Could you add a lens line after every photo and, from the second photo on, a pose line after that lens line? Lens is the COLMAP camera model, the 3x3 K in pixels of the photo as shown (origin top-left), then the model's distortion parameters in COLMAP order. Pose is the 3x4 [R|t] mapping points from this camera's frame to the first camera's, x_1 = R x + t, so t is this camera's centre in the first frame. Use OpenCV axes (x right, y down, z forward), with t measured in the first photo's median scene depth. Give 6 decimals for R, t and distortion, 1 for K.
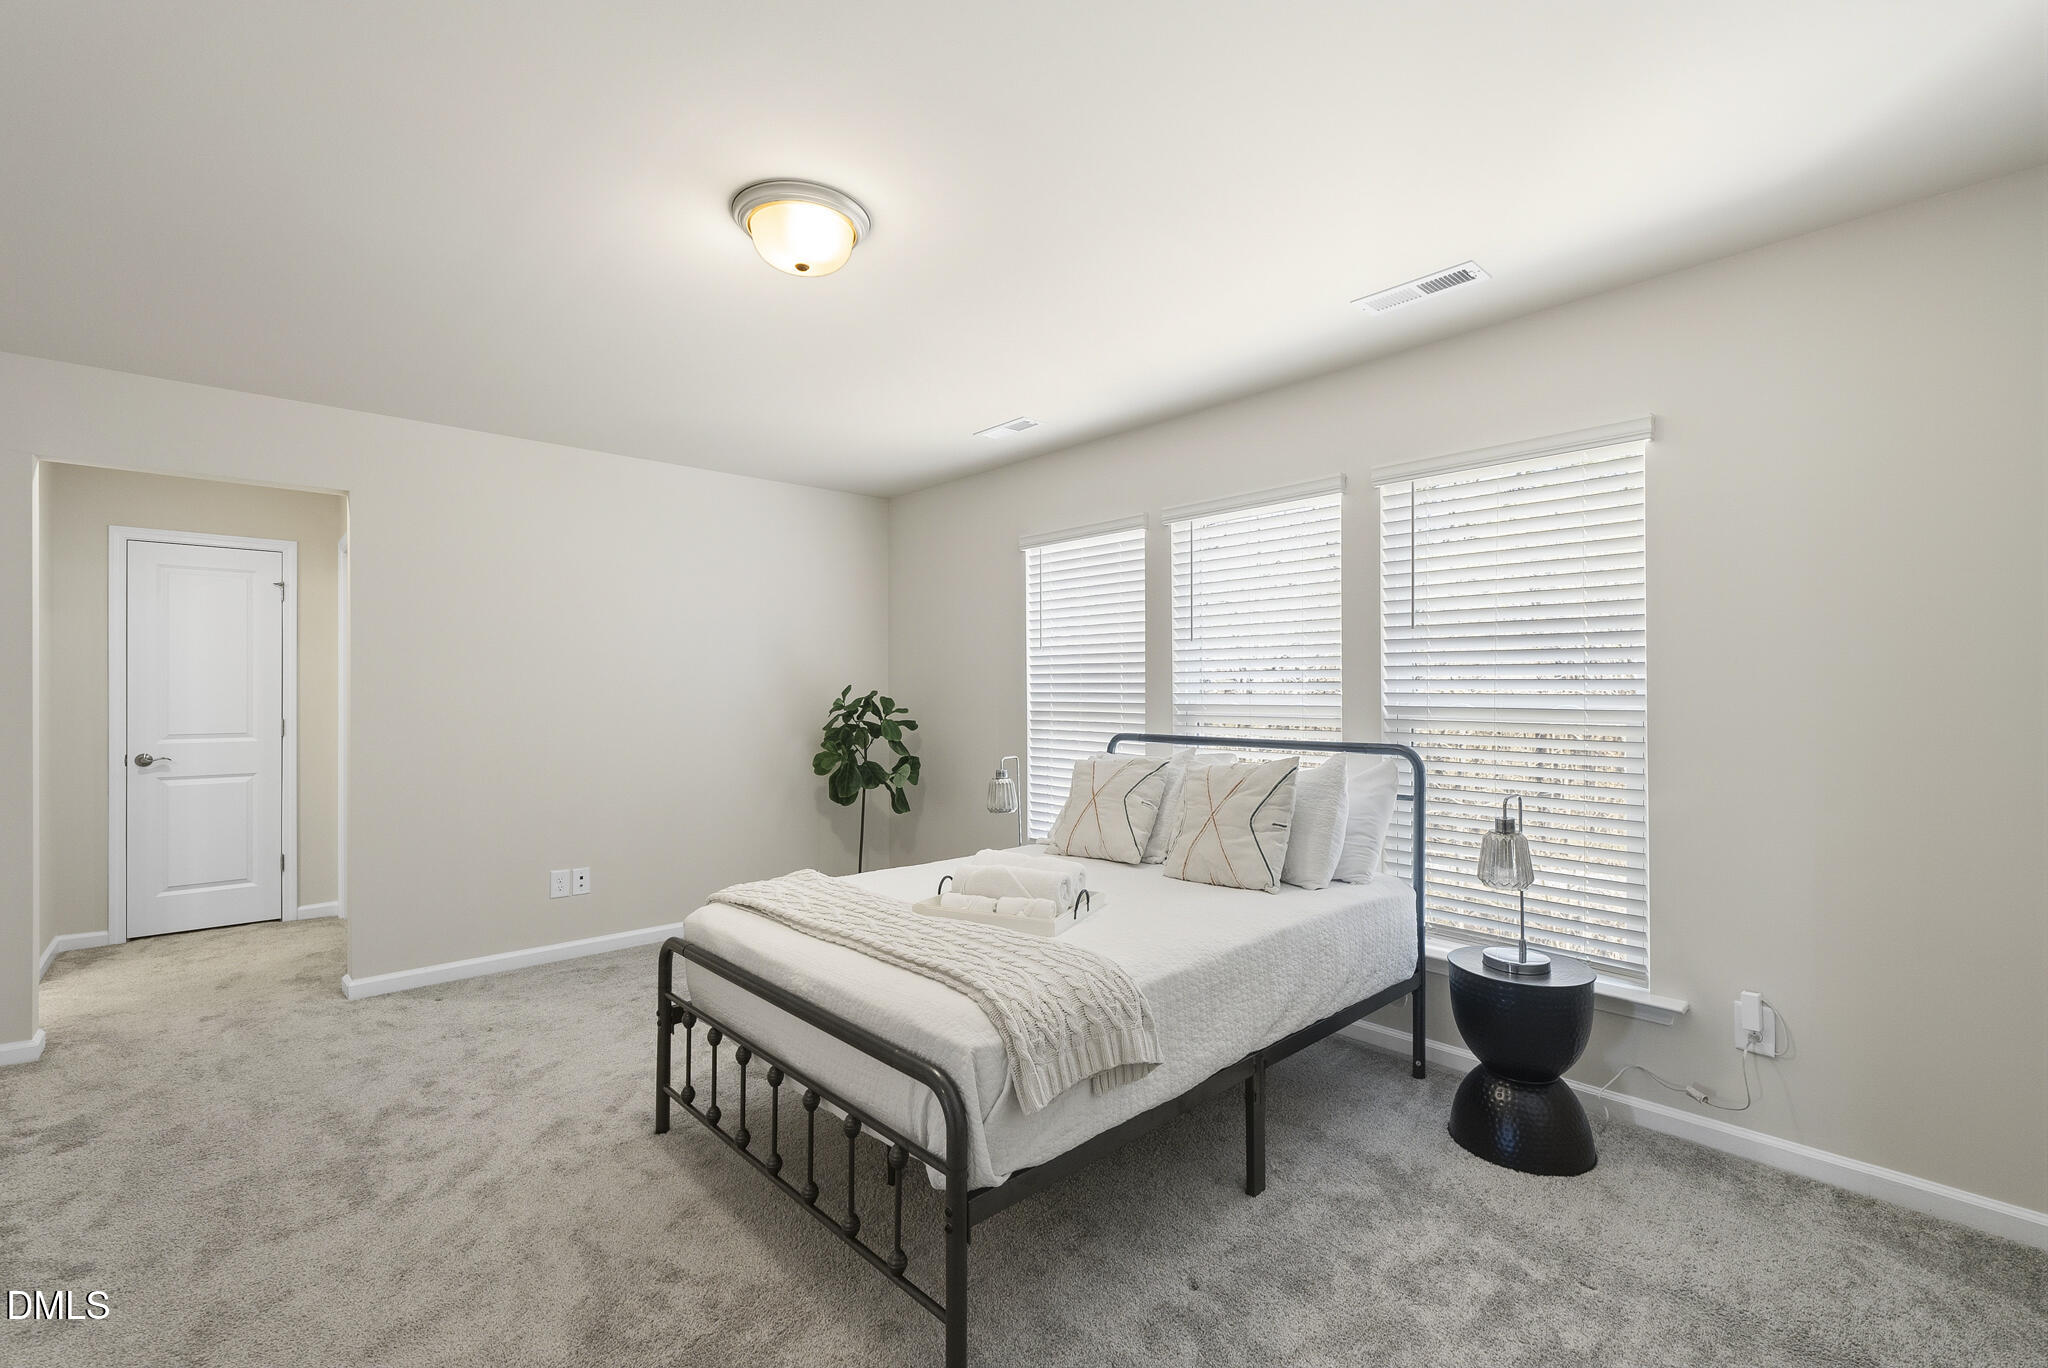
lens RADIAL K [[881.6, 0, 1051.8], [0, 881.6, 687.5], [0, 0, 1]] dist [-0.002502, 0.001352]
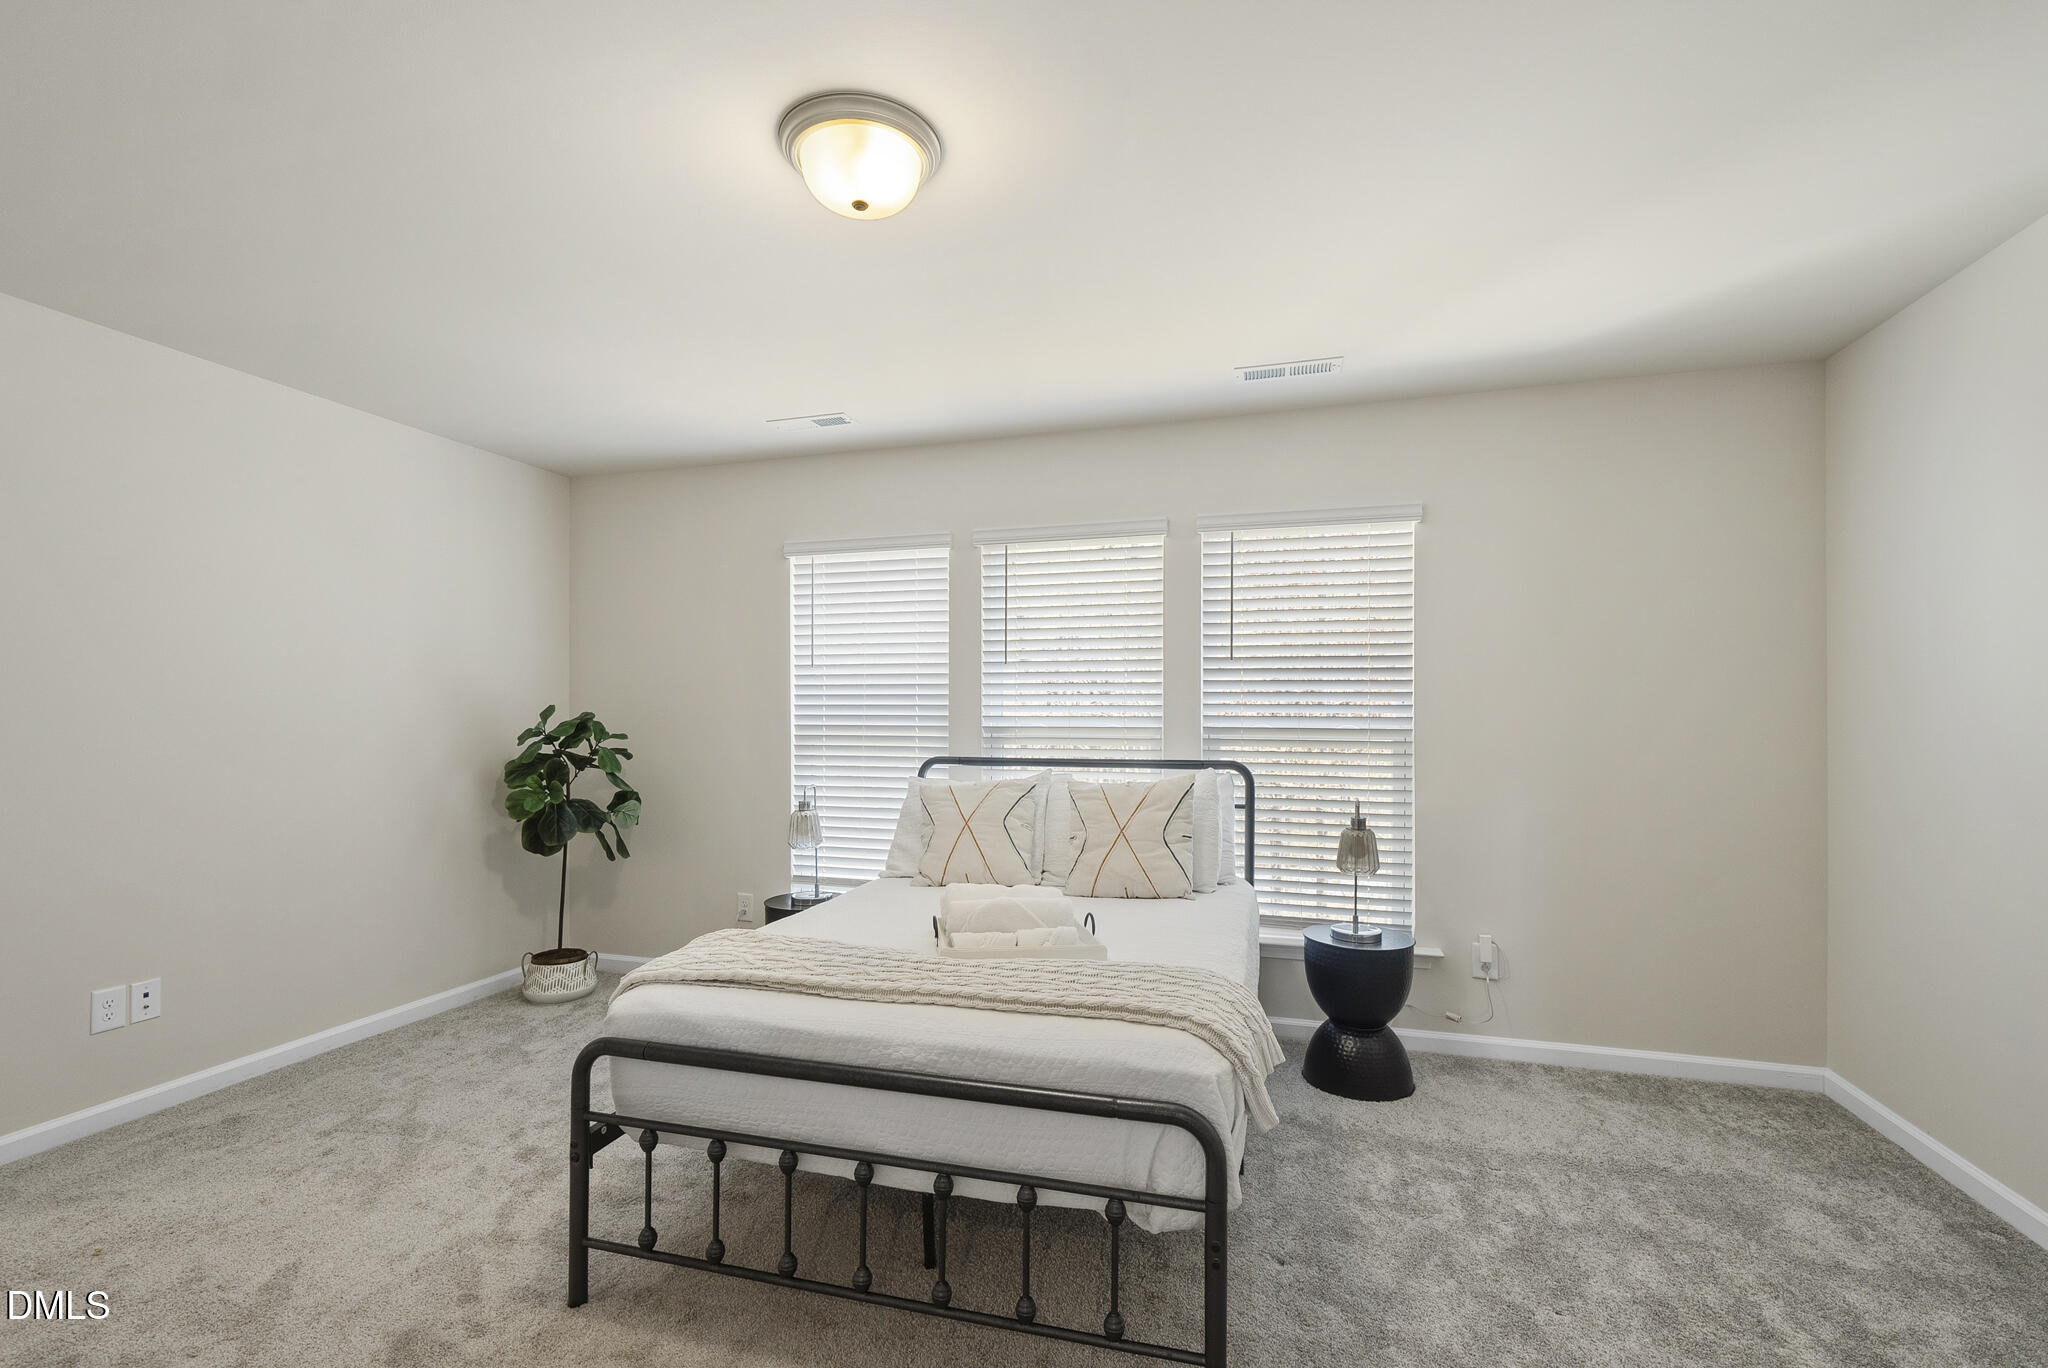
lens RADIAL K [[881.6, 0, 1047.1], [0, 881.6, 714.0], [0, 0, 1]] dist [-0.002502, 0.001352]
pose [[0.862973, 0.004509, 0.505231, -0.401766], [-0.005436, 0.999985, 0.000360, 0.004529], [-0.505222, -0.003057, 0.862984, 0.134779]]
